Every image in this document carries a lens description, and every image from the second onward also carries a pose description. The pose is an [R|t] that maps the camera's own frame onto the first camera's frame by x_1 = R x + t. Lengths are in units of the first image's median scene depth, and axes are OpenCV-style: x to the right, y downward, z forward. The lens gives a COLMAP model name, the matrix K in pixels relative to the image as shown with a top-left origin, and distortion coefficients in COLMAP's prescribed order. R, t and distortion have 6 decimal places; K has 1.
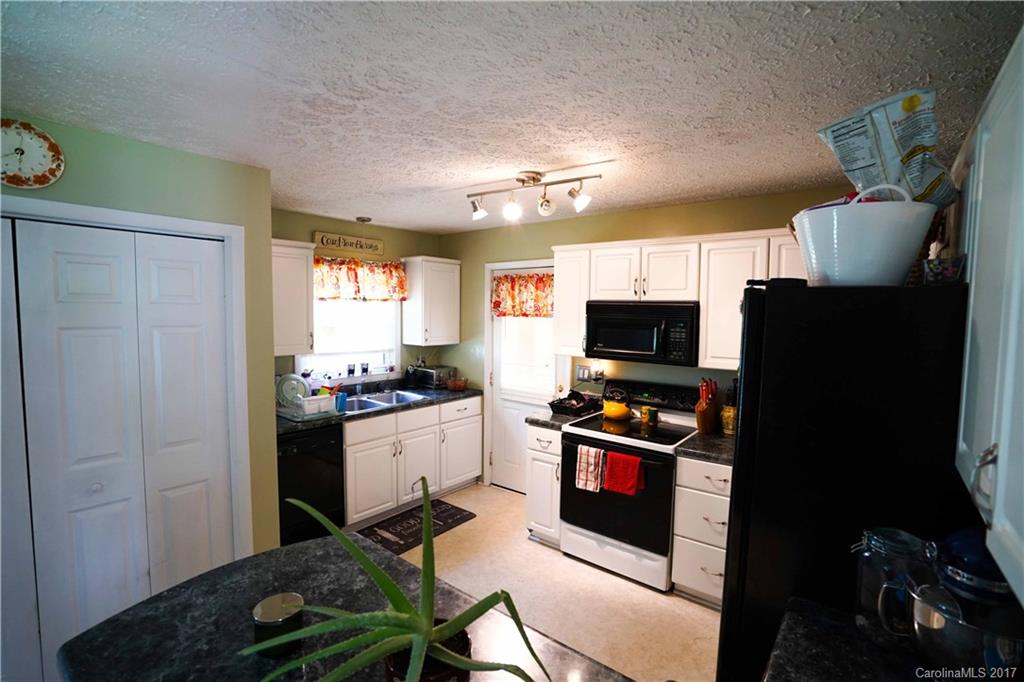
lens RADIAL K [[468.2, 0, 512.0], [0, 468.2, 341.0], [0, 0, 1]] dist [-0.065667, 0.029937]
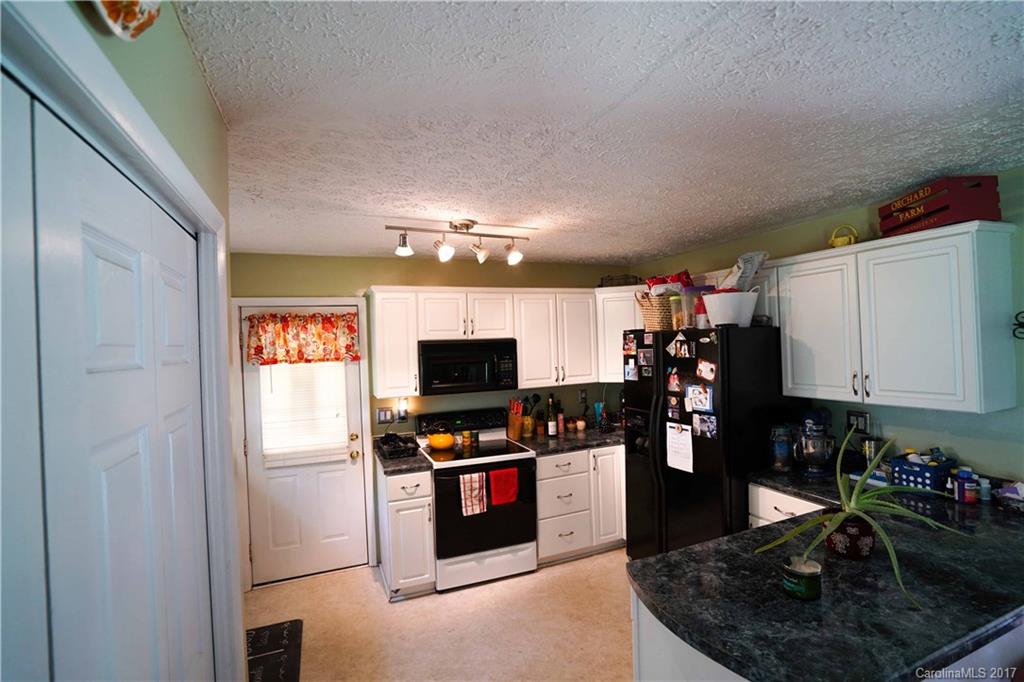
lens RADIAL K [[468.2, 0, 512.0], [0, 468.2, 341.0], [0, 0, 1]] dist [-0.065667, 0.029937]
pose [[0.484990, -0.026327, 0.874123, -0.690929], [0.100504, 0.994602, -0.025807, -0.041506], [-0.868725, 0.100369, 0.485018, 0.339749]]
